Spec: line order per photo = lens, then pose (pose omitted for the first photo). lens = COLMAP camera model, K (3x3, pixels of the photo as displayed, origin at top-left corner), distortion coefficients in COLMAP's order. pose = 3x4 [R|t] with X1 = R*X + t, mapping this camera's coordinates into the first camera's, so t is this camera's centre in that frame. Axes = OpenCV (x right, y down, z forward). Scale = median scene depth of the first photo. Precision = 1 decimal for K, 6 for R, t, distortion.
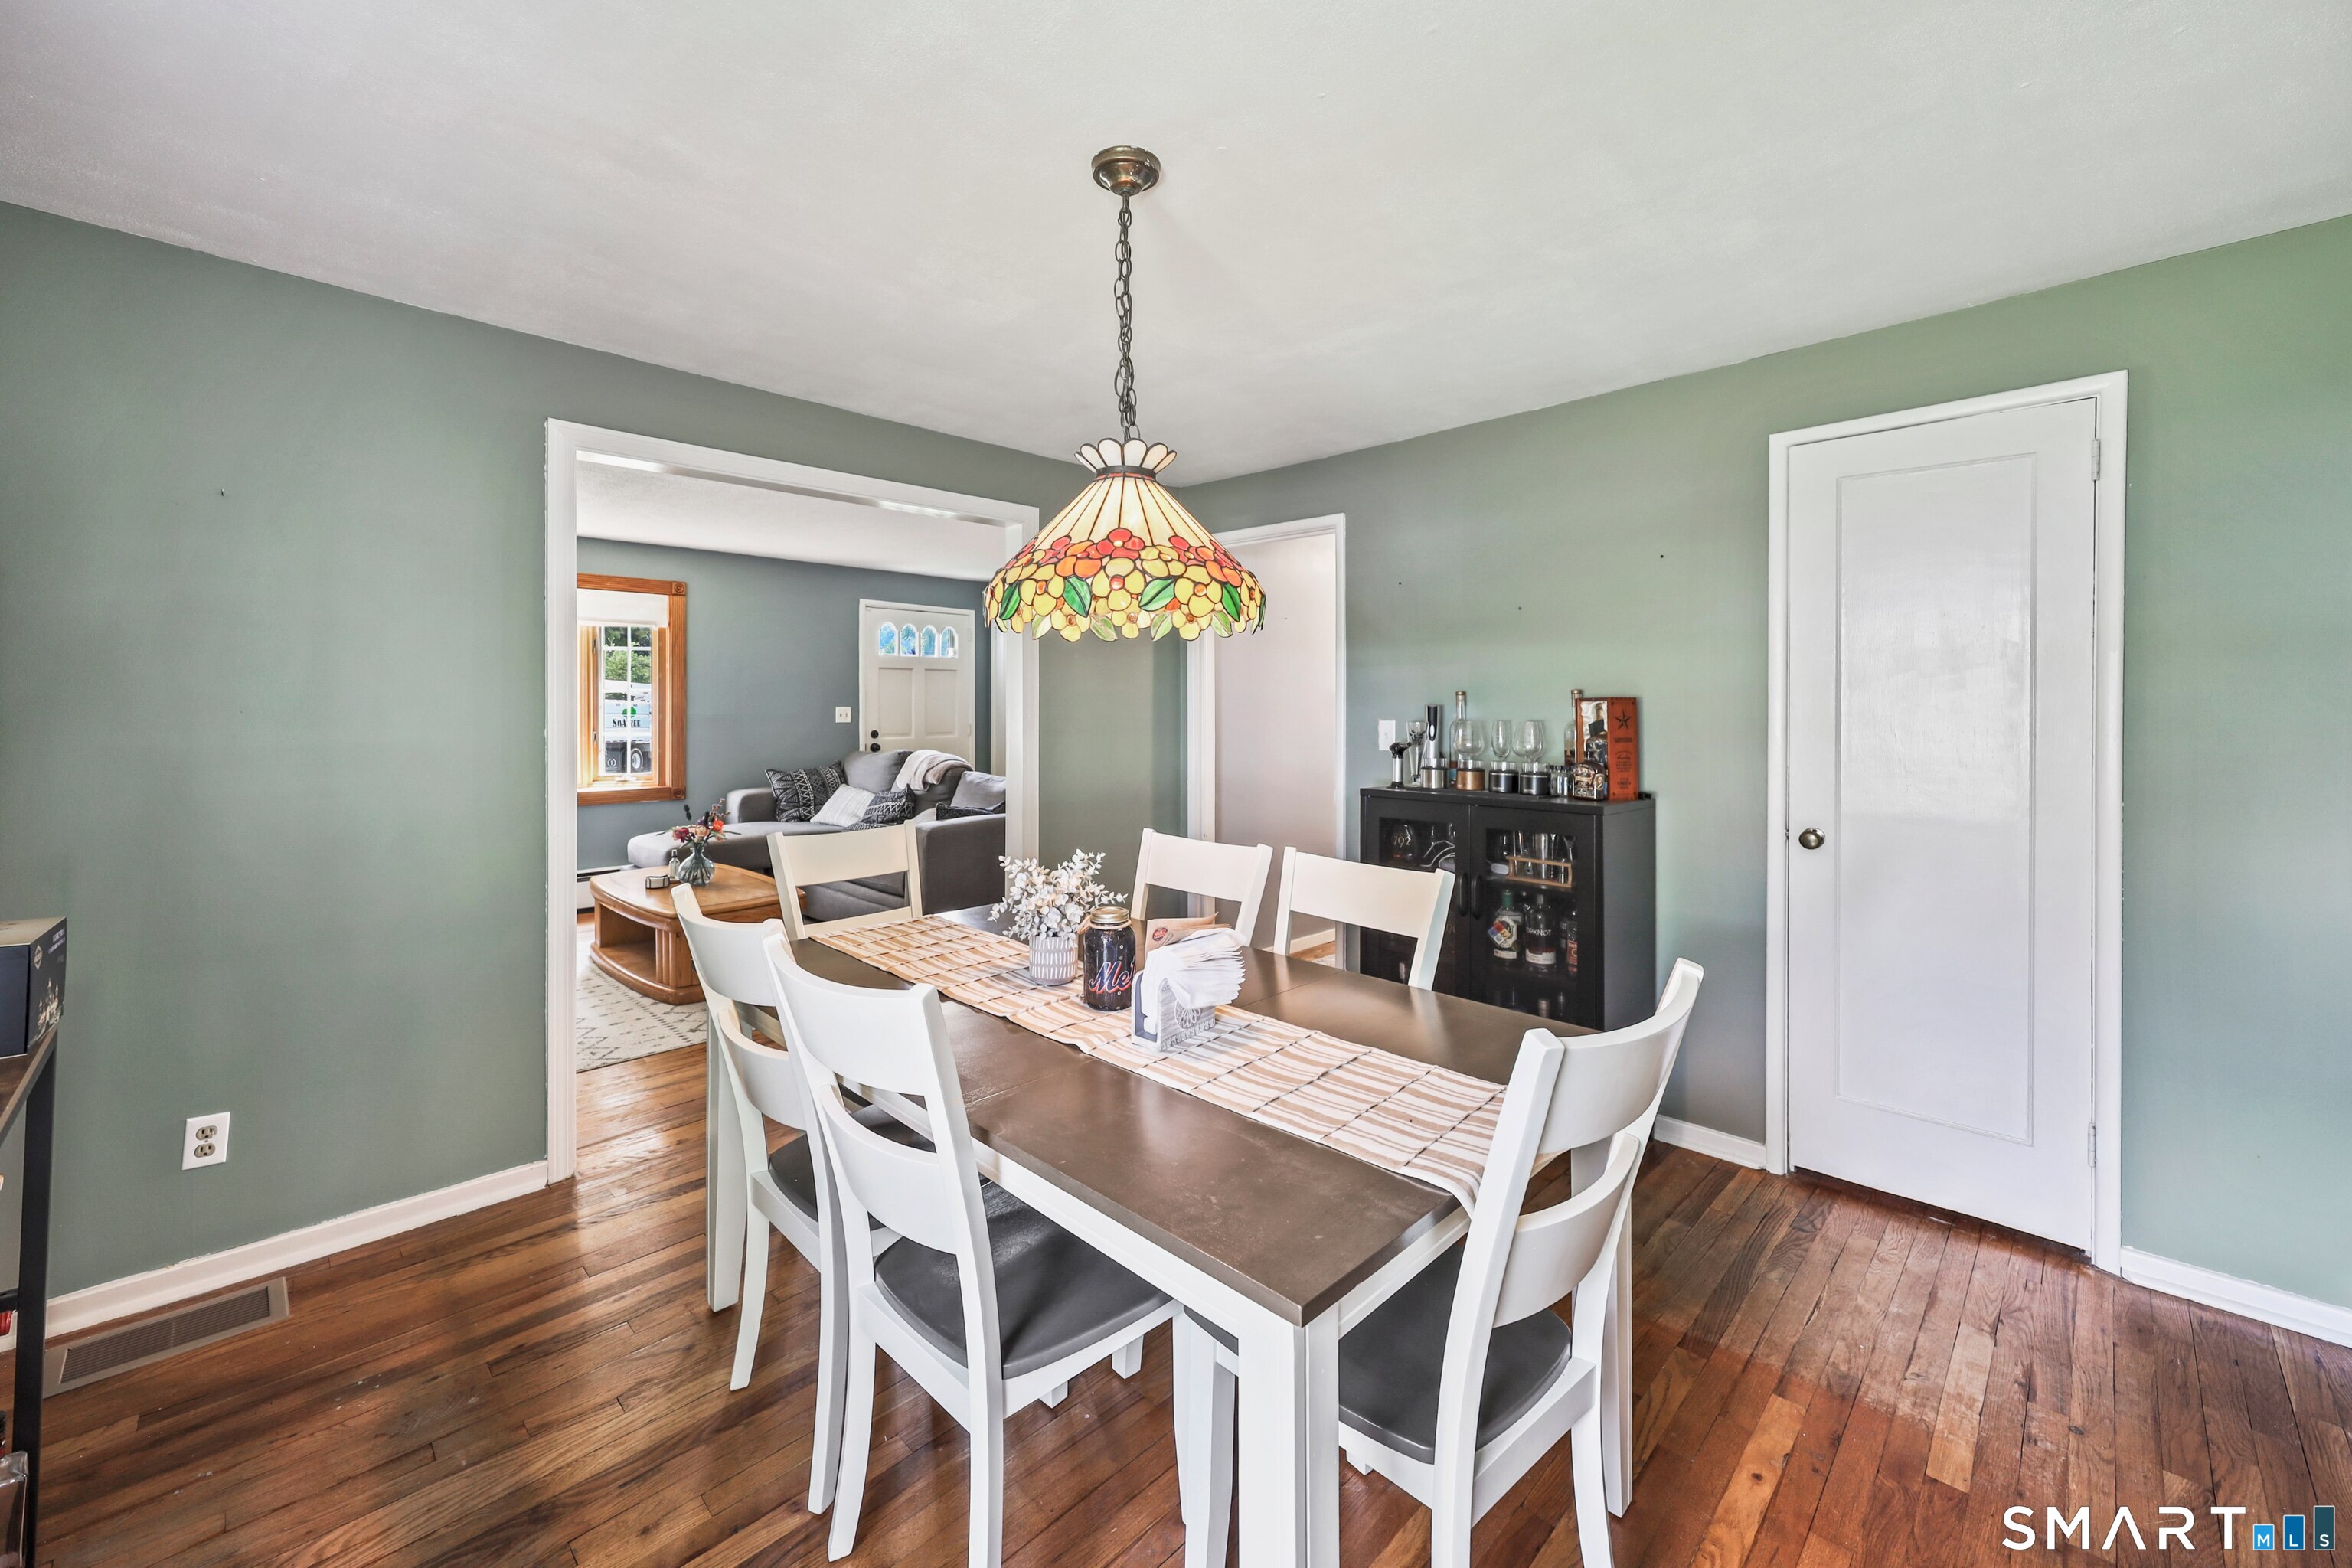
lens RADIAL K [[919.2, 0, 1167.2], [0, 919.2, 701.6], [0, 0, 1]] dist [-0.001235, -0.000003]
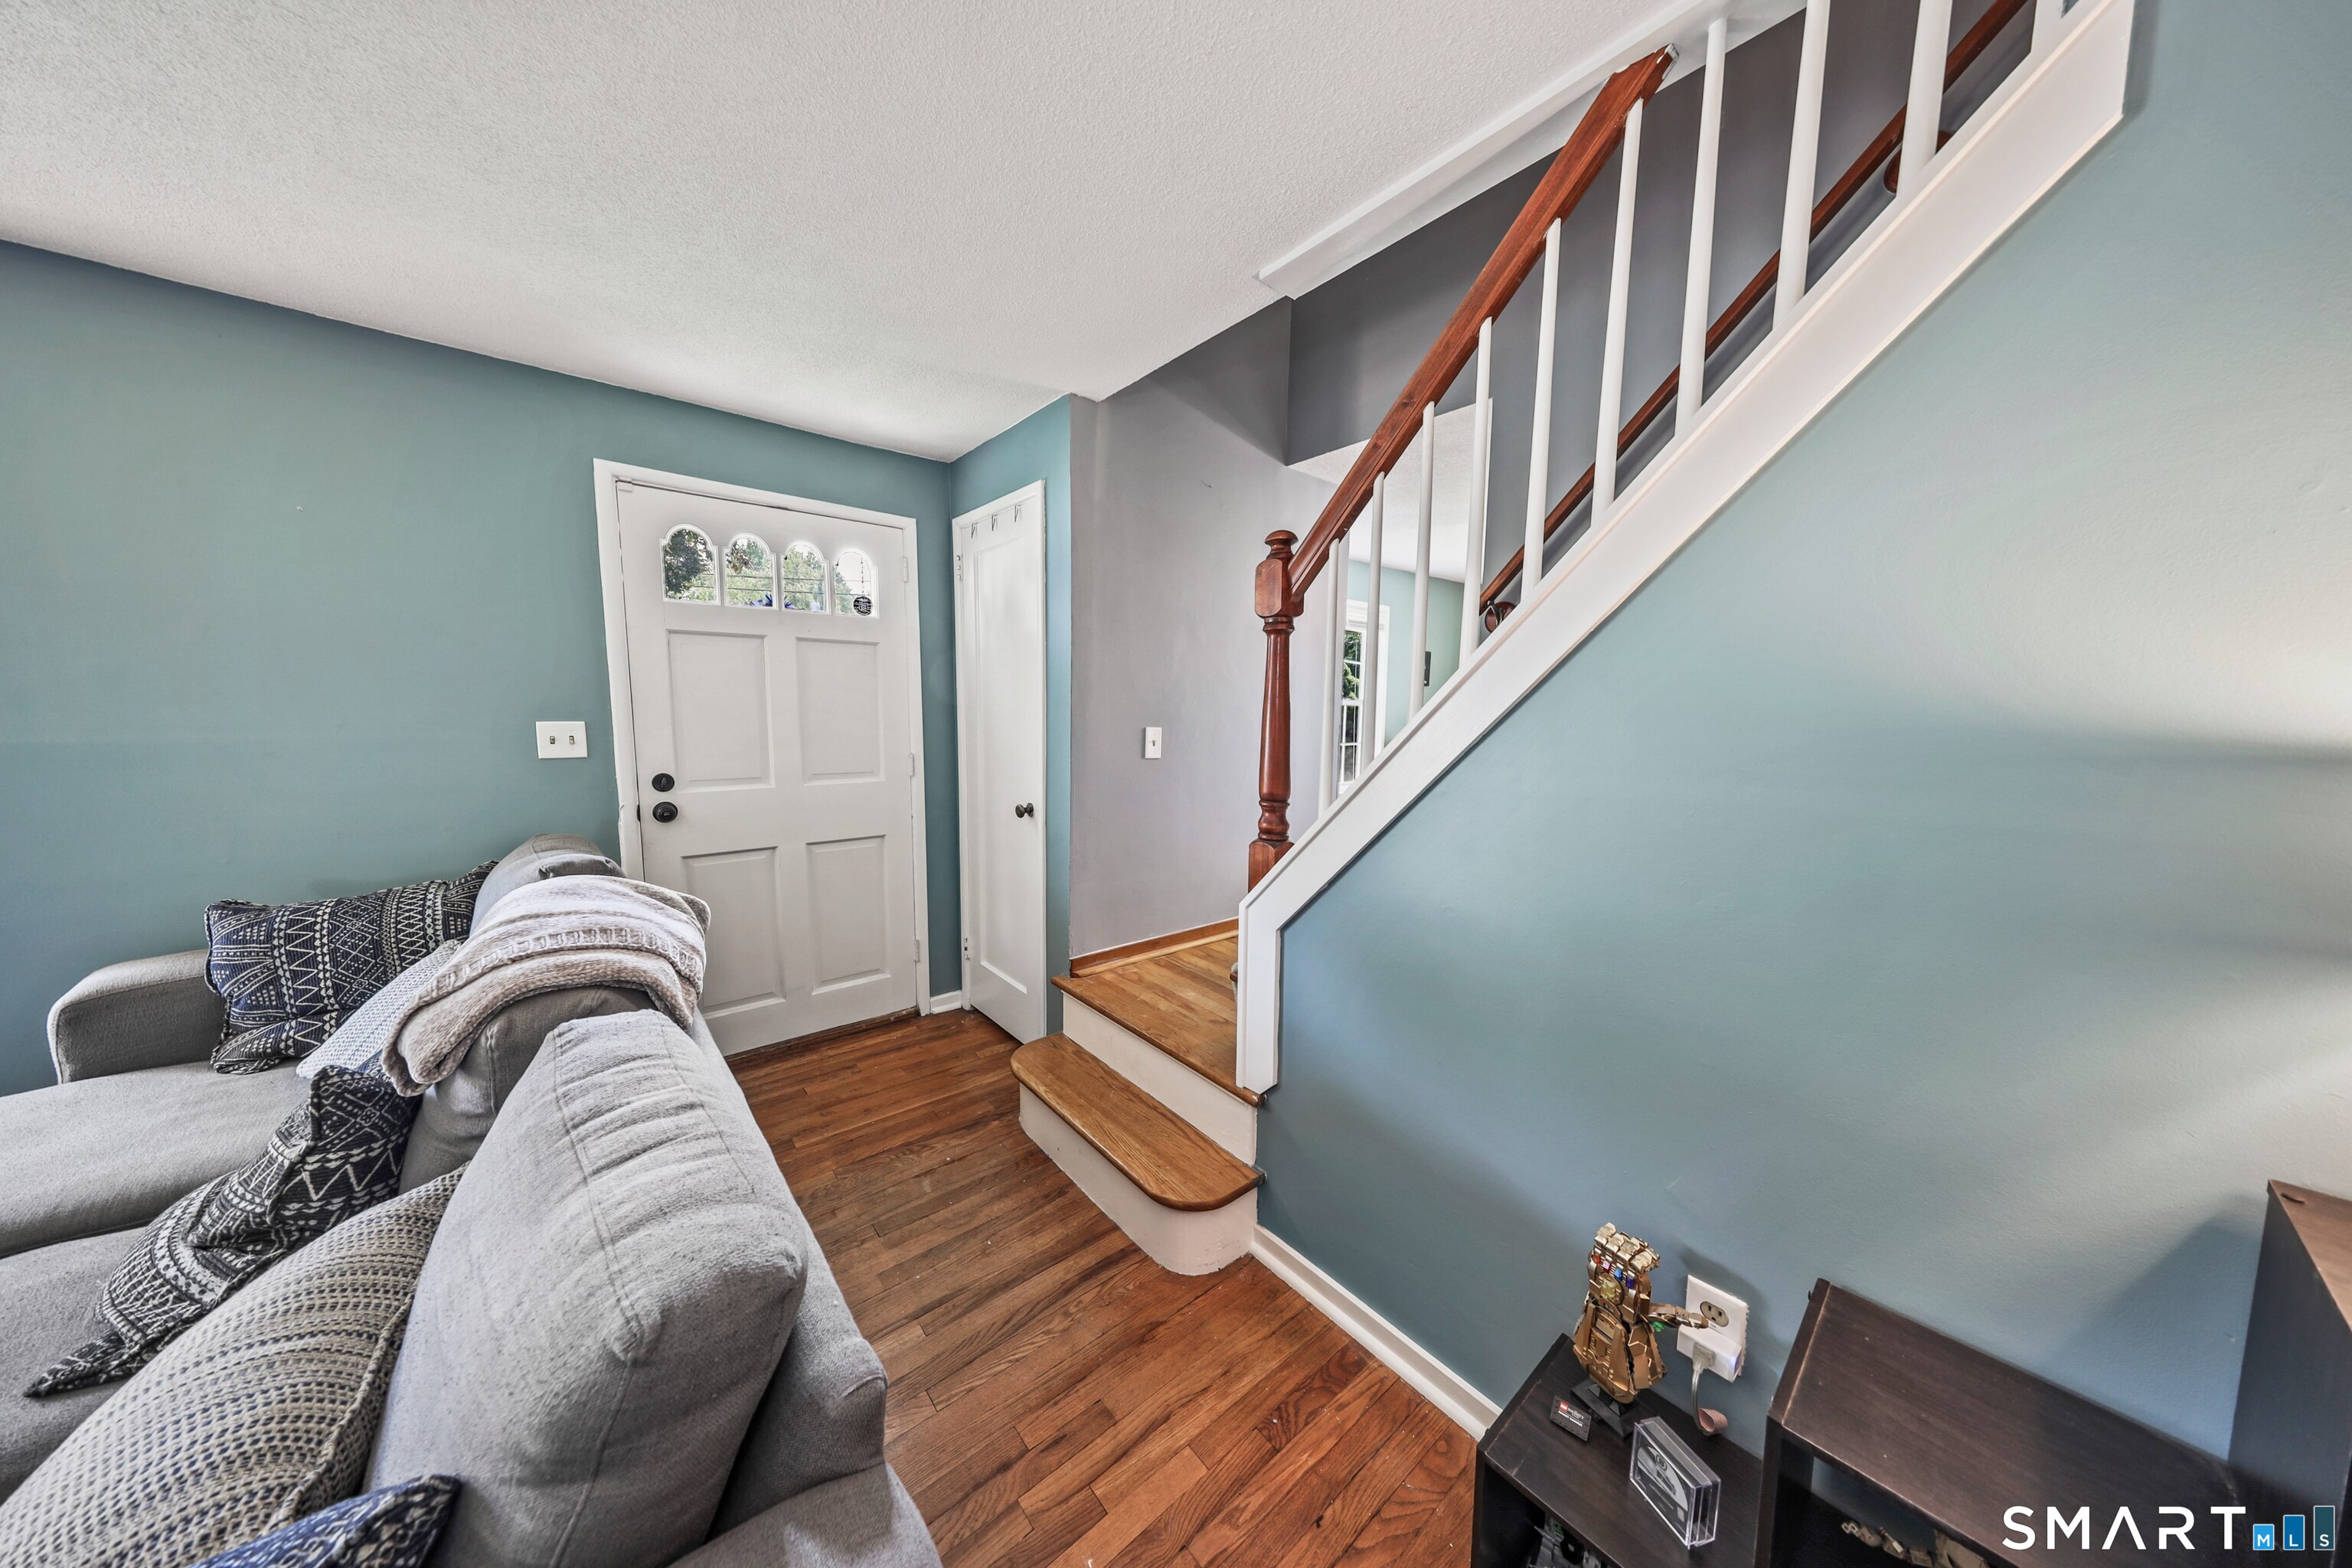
lens RADIAL K [[708.1, 0, 1172.7], [0, 708.1, 785.3], [0, 0, 1]] dist [-0.000425, 0.000026]
pose [[0.996107, 0.015838, -0.086715, -0.050291], [-0.006269, 0.993964, 0.109530, -0.002545], [0.087927, -0.108560, 0.990194, 0.787850]]
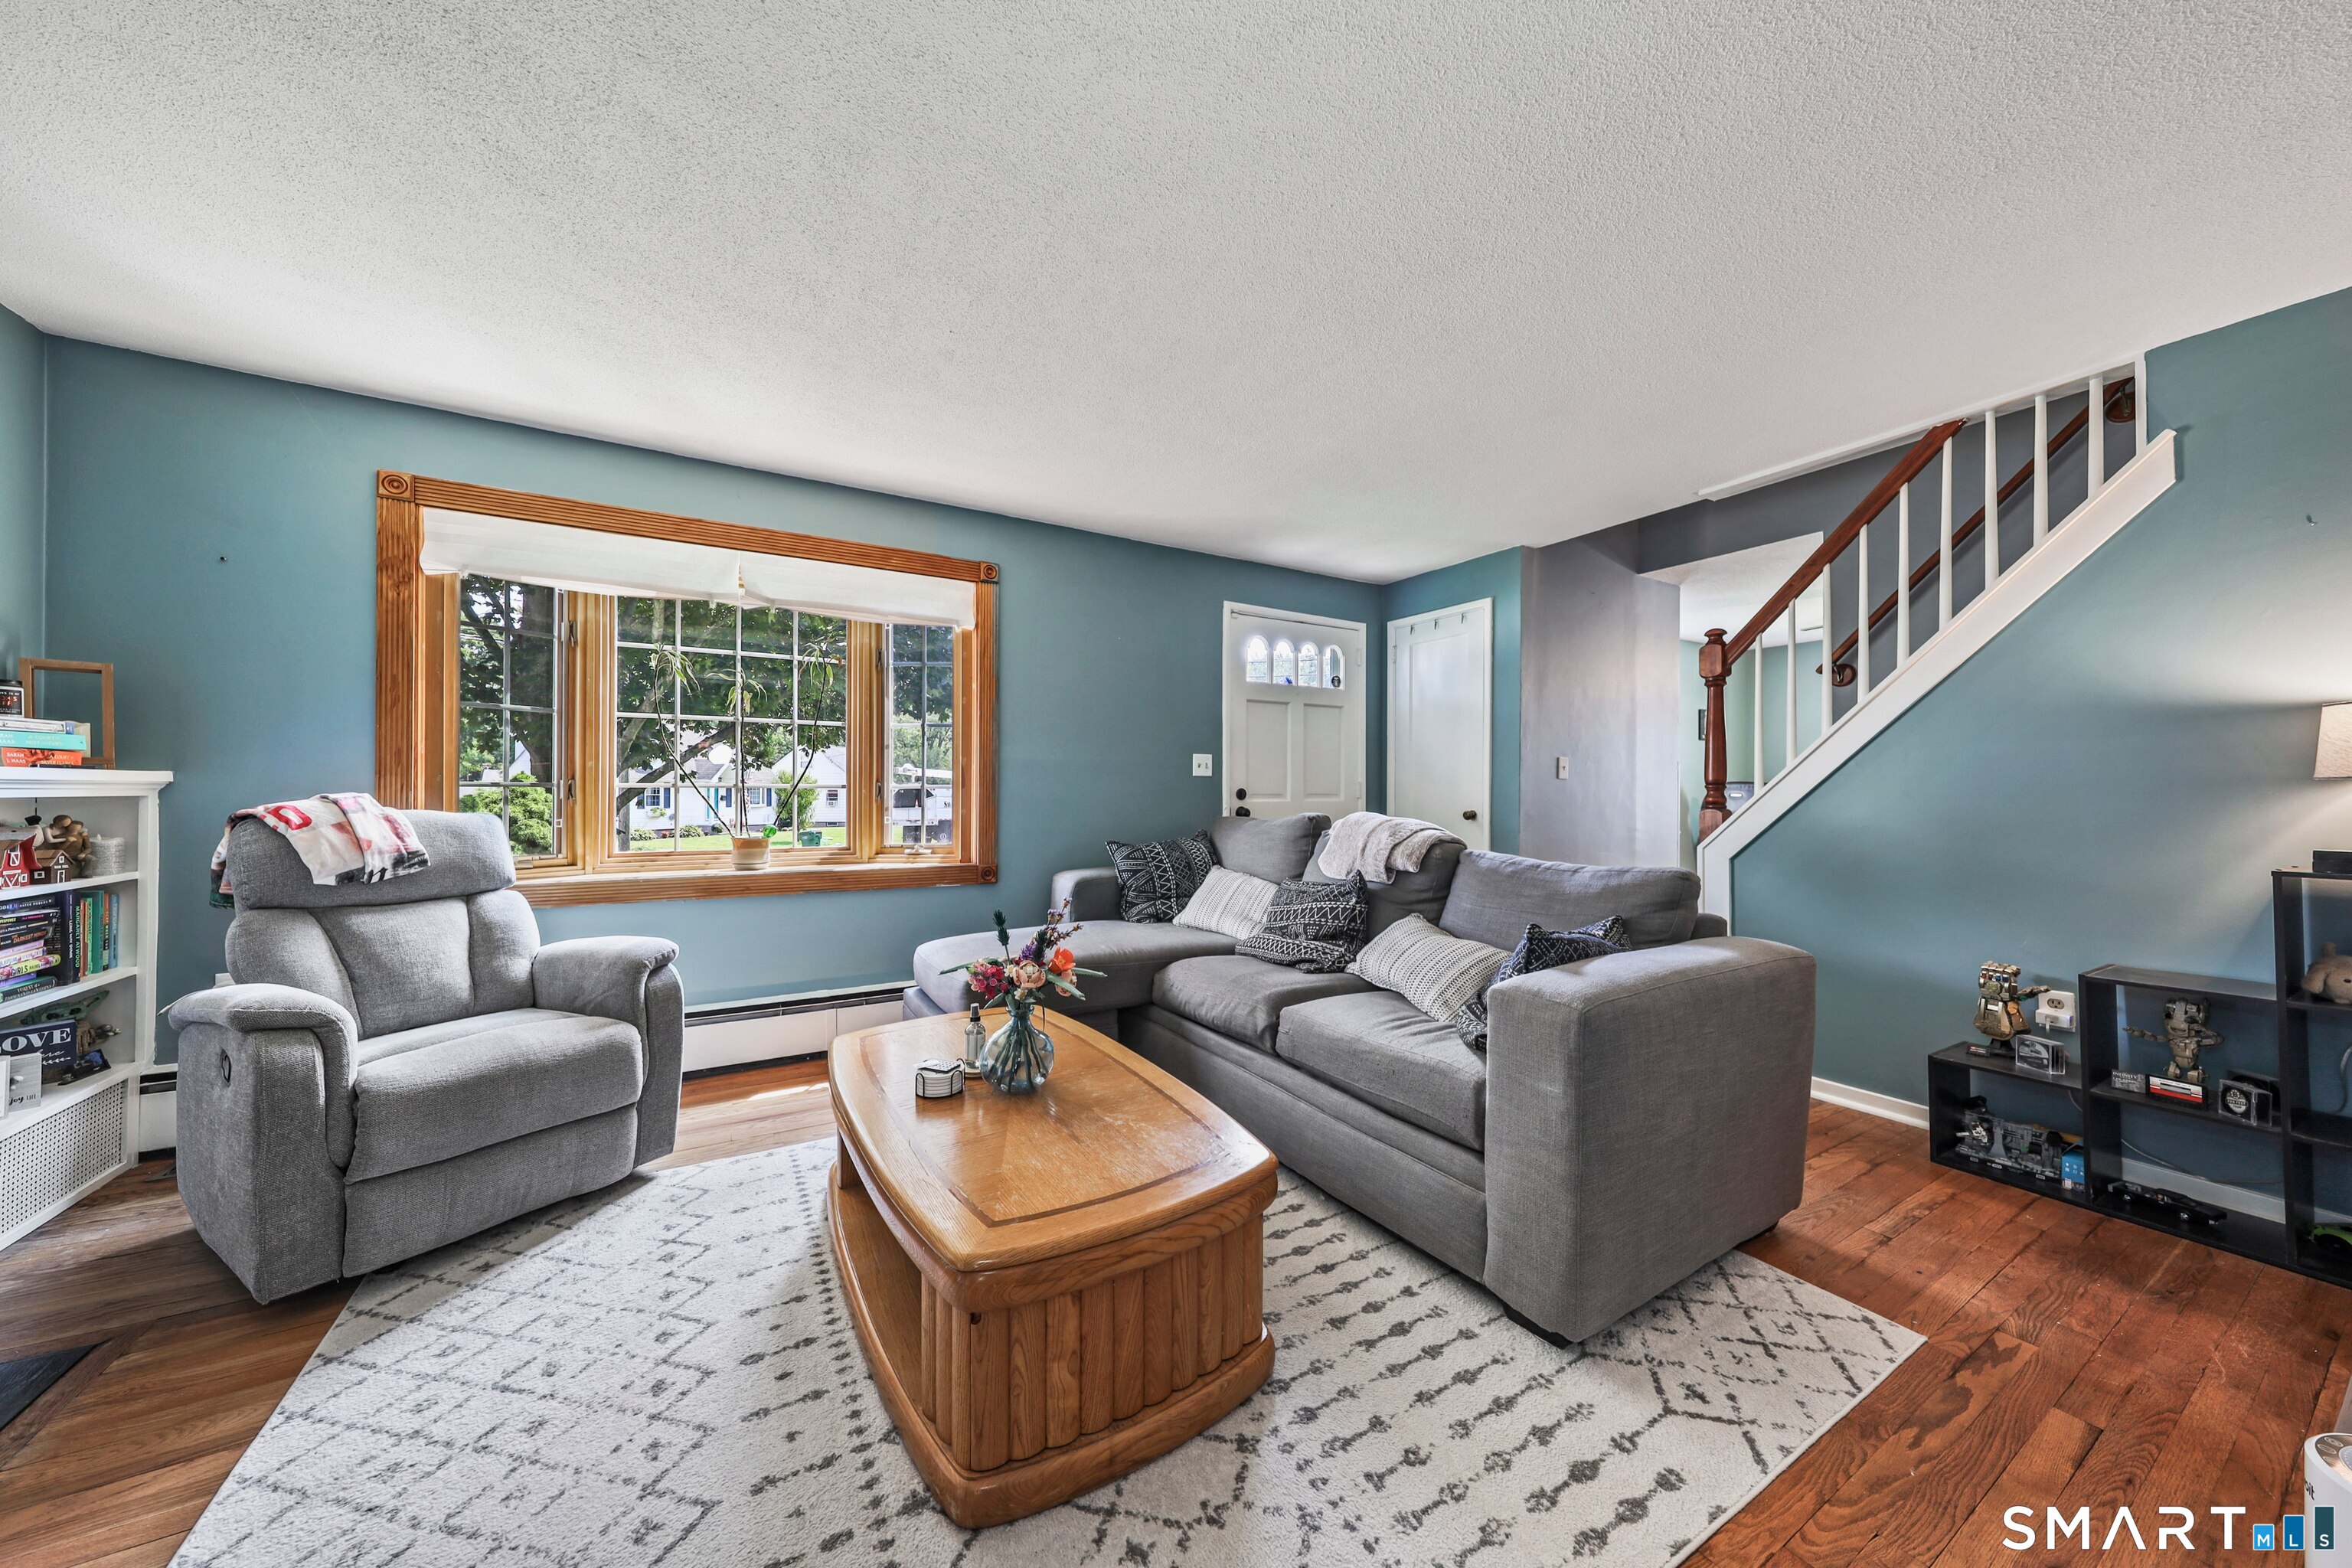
lens RADIAL K [[775.4, 0, 1167.2], [0, 775.4, 788.1], [0, 0, 1]] dist [-0.000762, -0.000097]
pose [[0.964192, -0.000486, -0.265204, -0.249364], [-0.000931, 0.999986, -0.005218, 0.039154], [0.265202, 0.005278, 0.964178, 0.476546]]
